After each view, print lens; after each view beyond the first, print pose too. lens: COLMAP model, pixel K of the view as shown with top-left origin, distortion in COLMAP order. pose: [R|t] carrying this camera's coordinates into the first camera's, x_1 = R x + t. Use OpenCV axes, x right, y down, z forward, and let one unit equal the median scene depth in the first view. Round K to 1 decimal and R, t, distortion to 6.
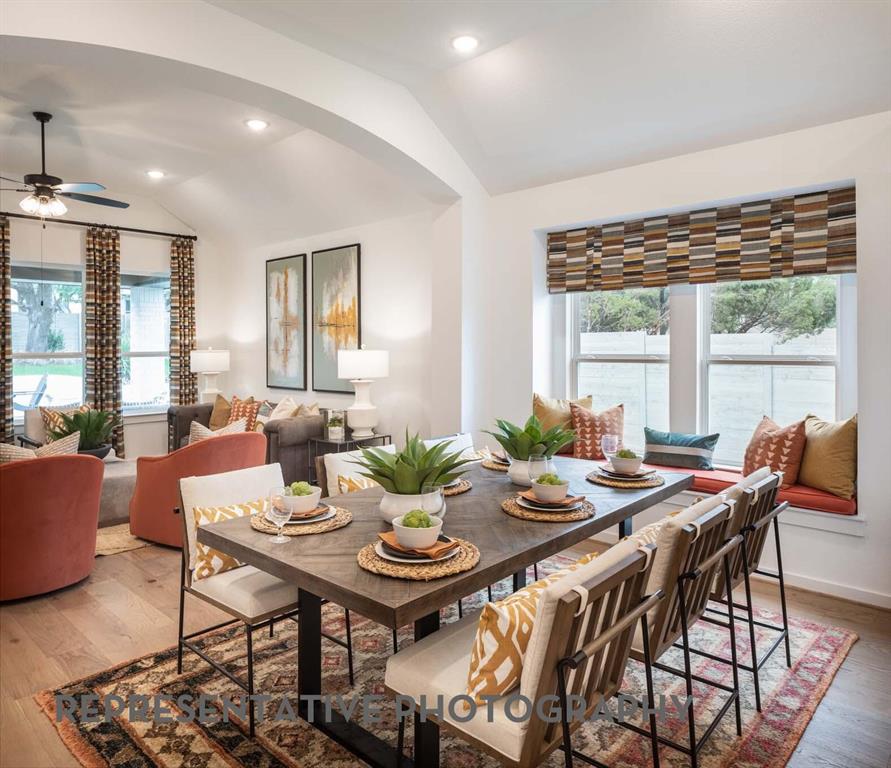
lens RADIAL K [[607.0, 0, 441.5], [0, 607.0, 338.5], [0, 0, 1]] dist [-0.010907, 0.003949]
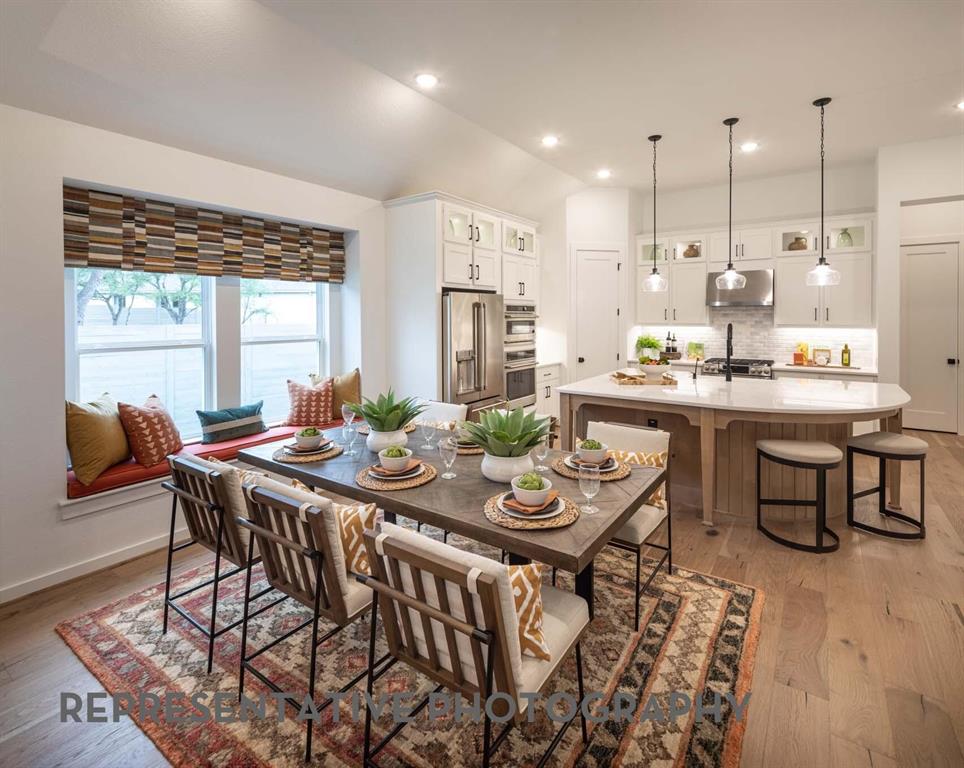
lens RADIAL K [[465.6, 0, 485.2], [0, 465.6, 321.6], [0, 0, 1]] dist [0.006594, -0.003488]
pose [[-0.125826, -0.006514, 0.992031, -0.475162], [-0.008887, 0.999946, 0.005439, -0.012584], [-0.992013, -0.008132, -0.125877, 0.569482]]
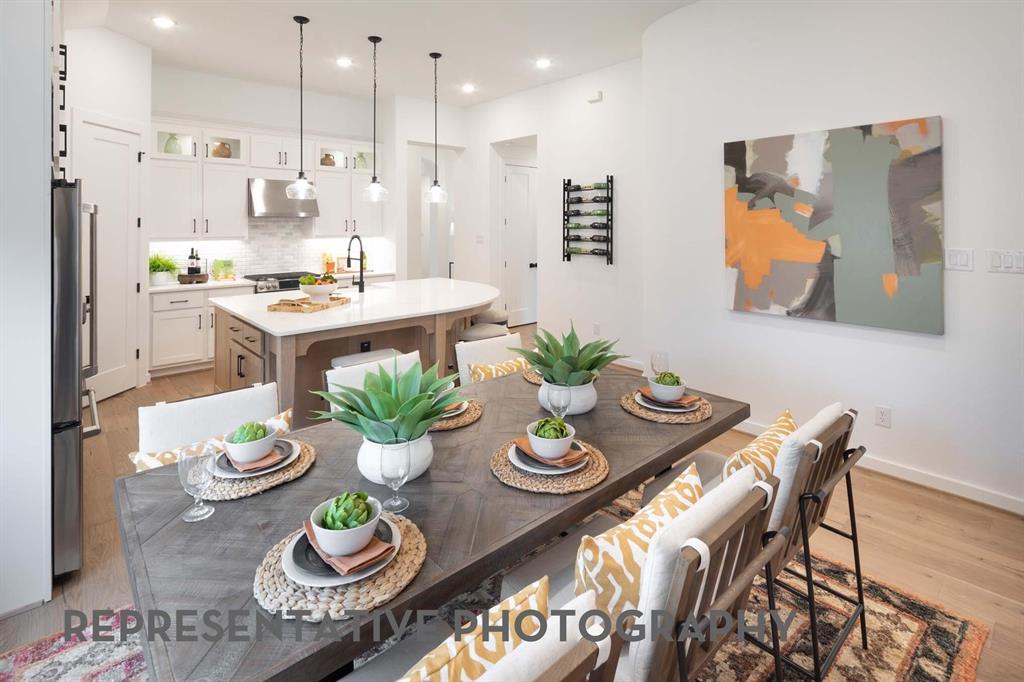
lens RADIAL K [[502.8, 0, 511.9], [0, 502.8, 216.2], [0, 0, 1]] dist [0.010440, -0.004652]
pose [[-0.995491, 0.008960, 0.094428, -0.009282], [0.006173, 0.999538, -0.029758, -0.014135], [-0.094651, -0.029041, -0.995087, 0.951249]]
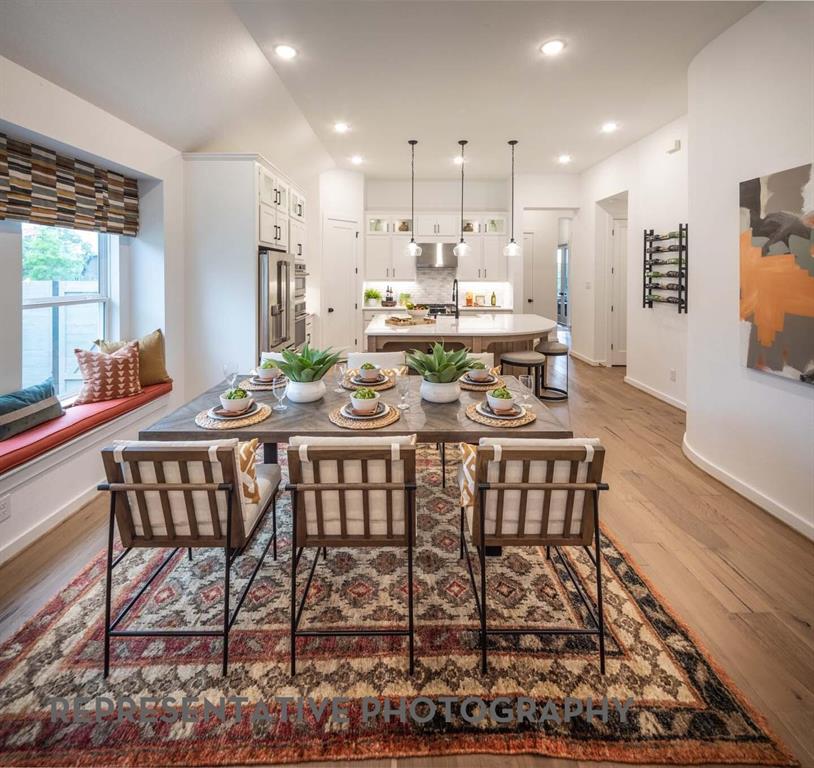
lens RADIAL K [[393.6, 0, 402.9], [0, 393.6, 279.3], [0, 0, 1]] dist [-0.004385, -0.001769]
pose [[-0.675882, -0.008394, 0.736962, -0.353885], [-0.009131, 0.999954, 0.003016, -0.010518], [-0.736953, -0.004691, -0.675927, 0.865745]]
